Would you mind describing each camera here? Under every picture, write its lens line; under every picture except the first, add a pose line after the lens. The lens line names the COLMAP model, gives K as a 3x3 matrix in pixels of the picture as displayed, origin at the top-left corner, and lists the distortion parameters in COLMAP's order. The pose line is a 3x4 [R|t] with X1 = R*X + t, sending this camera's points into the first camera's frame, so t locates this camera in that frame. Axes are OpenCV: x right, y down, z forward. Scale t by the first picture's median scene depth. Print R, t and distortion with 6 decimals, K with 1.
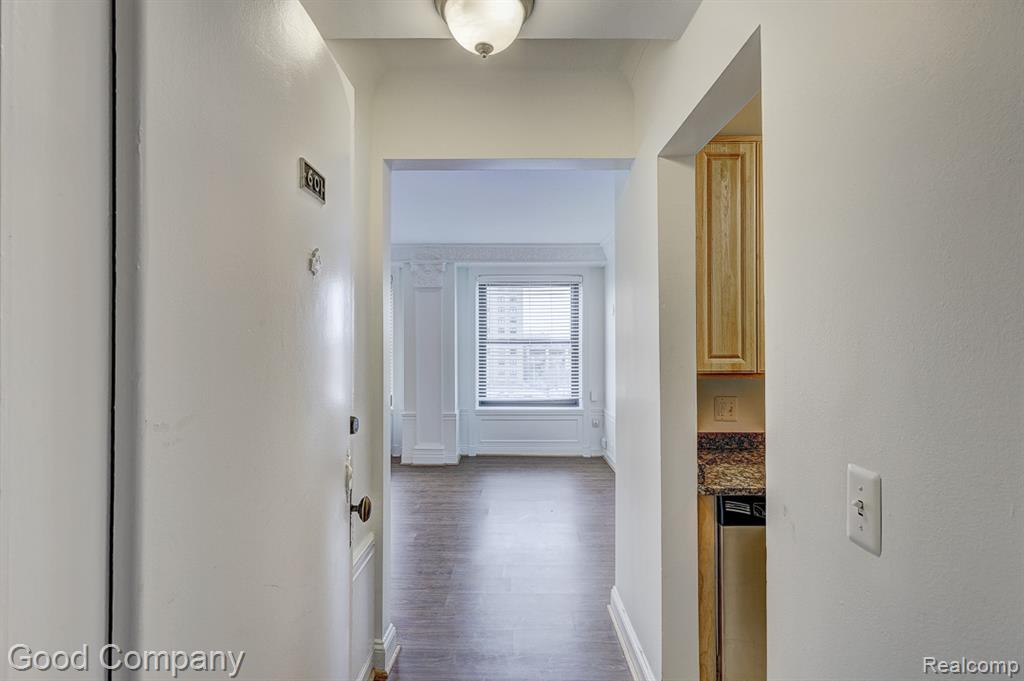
lens RADIAL K [[506.1, 0, 505.4], [0, 506.1, 334.2], [0, 0, 1]] dist [0.003646, -0.000976]
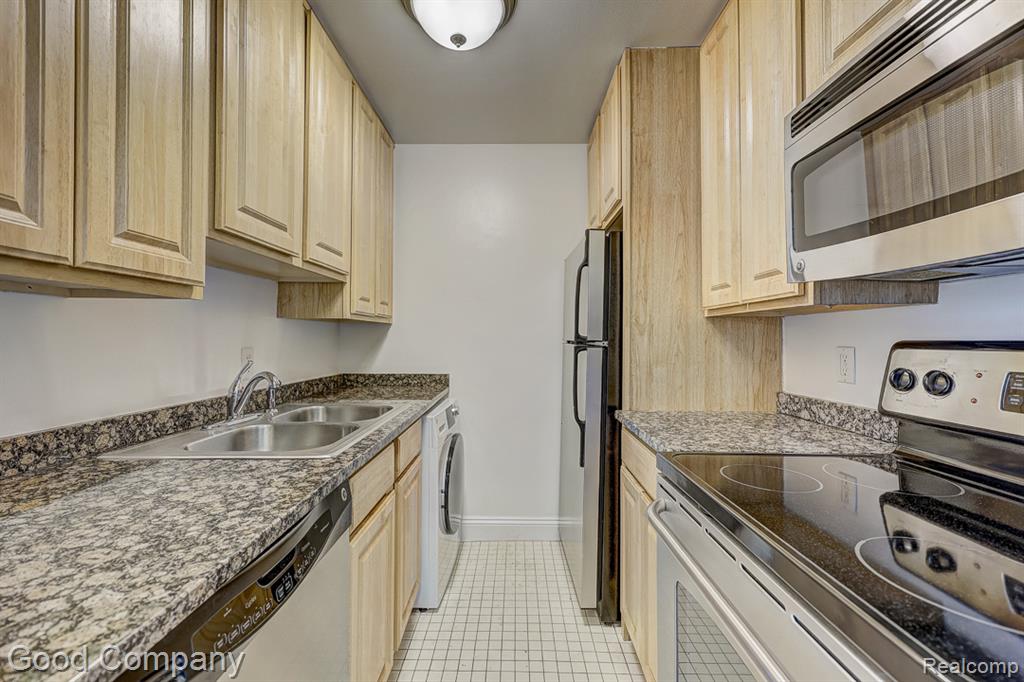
lens RADIAL K [[421.2, 0, 512.0], [0, 421.2, 333.8], [0, 0, 1]] dist [0.005665, 0.000651]
pose [[0.008211, 0.013261, 0.999878, 0.079936], [-0.013296, 0.999825, -0.013151, 0.052091], [-0.999878, -0.013187, 0.008386, 0.282045]]
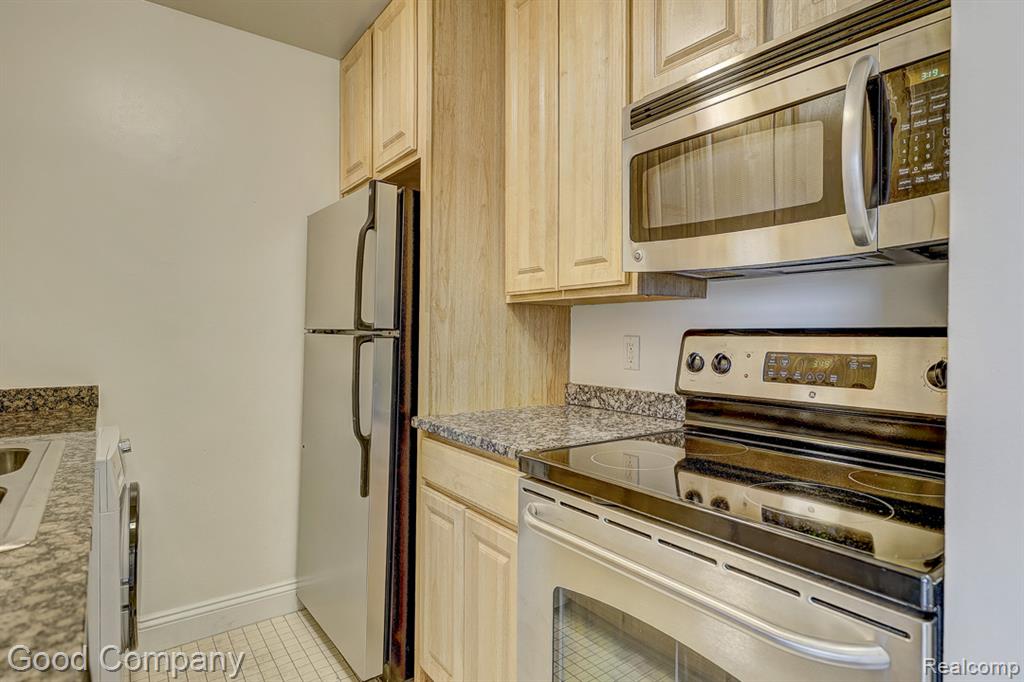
lens RADIAL K [[546.3, 0, 529.5], [0, 546.3, 340.7], [0, 0, 1]] dist [-0.002108, 0.001943]
pose [[-0.616031, -0.011905, 0.787632, 0.099136], [-0.015920, 0.999870, 0.002661, 0.056852], [-0.787561, -0.010900, -0.616140, 0.348243]]
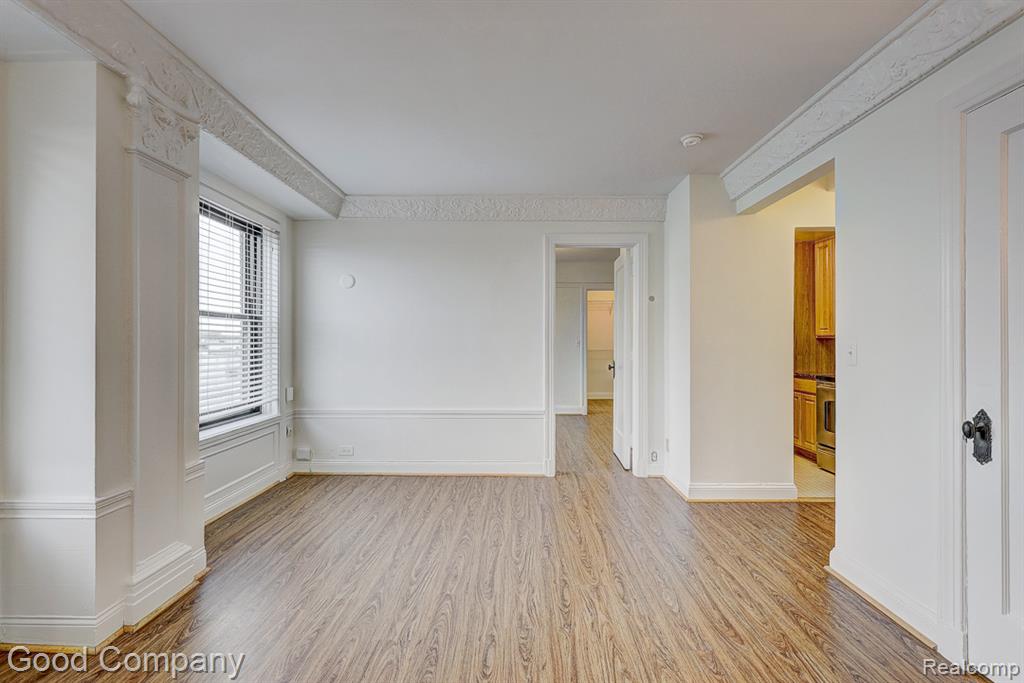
lens RADIAL K [[457.6, 0, 496.4], [0, 457.6, 340.2], [0, 0, 1]] dist [0.001067, 0.000357]
pose [[0.022705, -0.001140, 0.999742, -0.511805], [-0.009432, 0.999955, 0.001354, 0.044242], [-0.999698, -0.009461, 0.022693, 0.740928]]
